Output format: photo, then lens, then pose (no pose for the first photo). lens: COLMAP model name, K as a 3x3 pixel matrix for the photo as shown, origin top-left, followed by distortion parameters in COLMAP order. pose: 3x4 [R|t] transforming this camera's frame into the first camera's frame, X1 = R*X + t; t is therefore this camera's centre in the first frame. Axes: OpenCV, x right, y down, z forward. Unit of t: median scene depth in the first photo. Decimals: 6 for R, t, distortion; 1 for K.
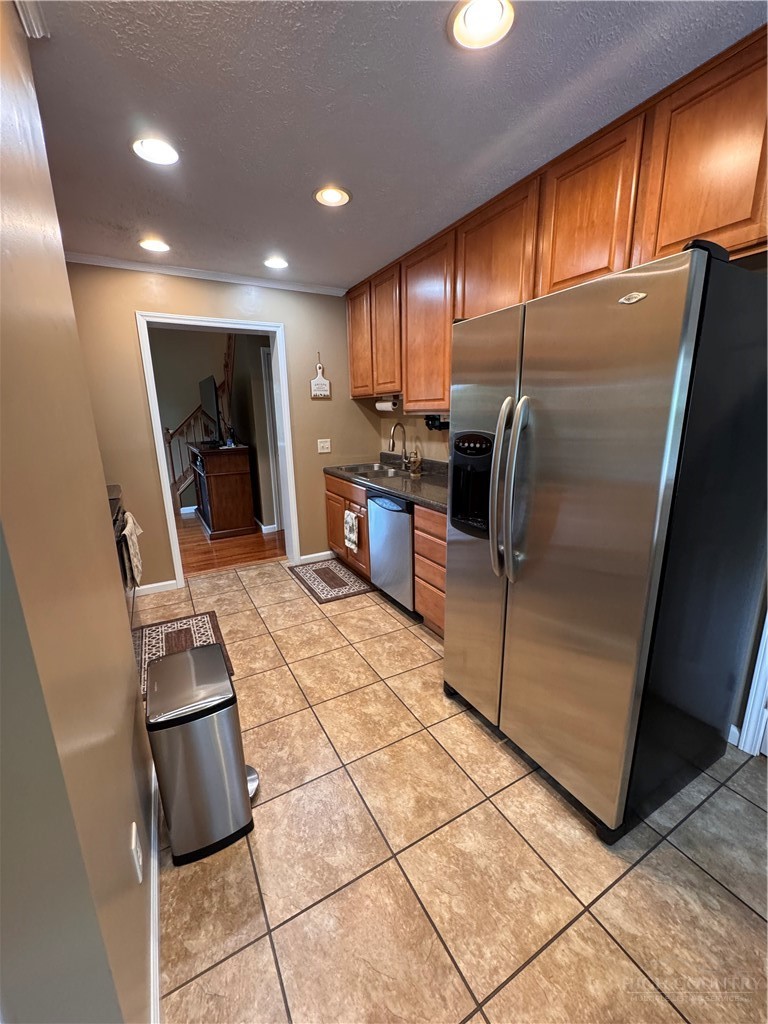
lens RADIAL K [[409.5, 0, 382.7], [0, 409.5, 508.1], [0, 0, 1]] dist [-0.005678, 0.001429]
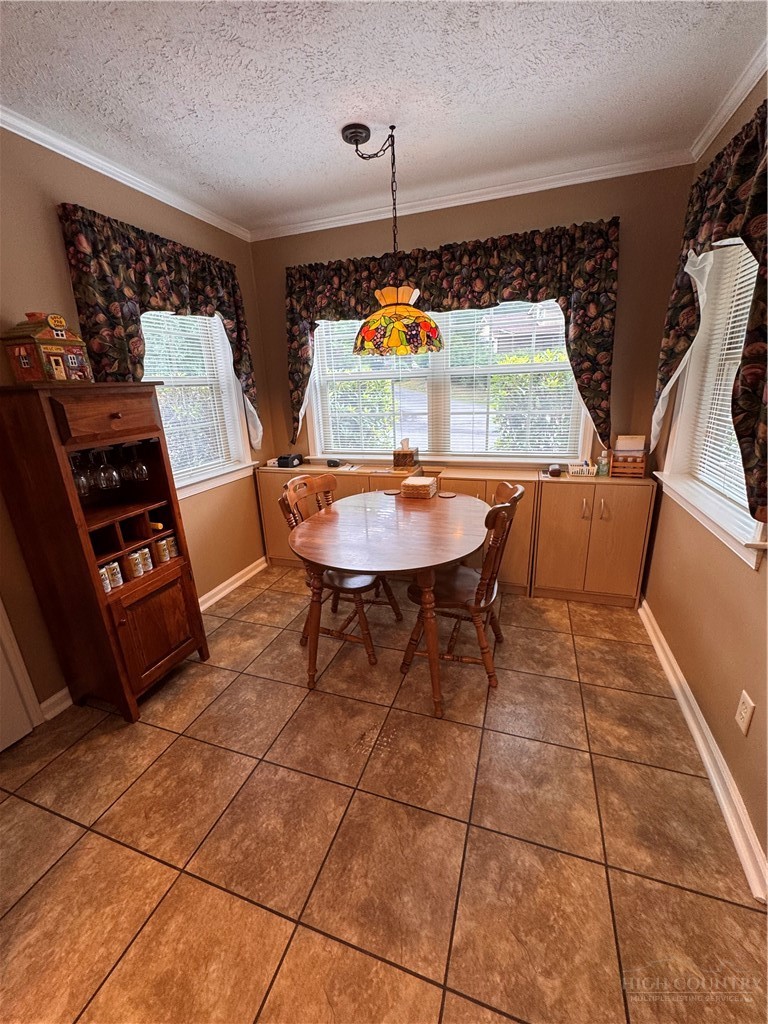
lens RADIAL K [[409.5, 0, 382.2], [0, 409.5, 515.4], [0, 0, 1]] dist [-0.005678, 0.001429]
pose [[-0.663674, -0.180333, 0.725959, -0.290037], [0.222987, 0.878684, 0.422127, -0.099957], [-0.714012, 0.442034, -0.542948, 0.519754]]
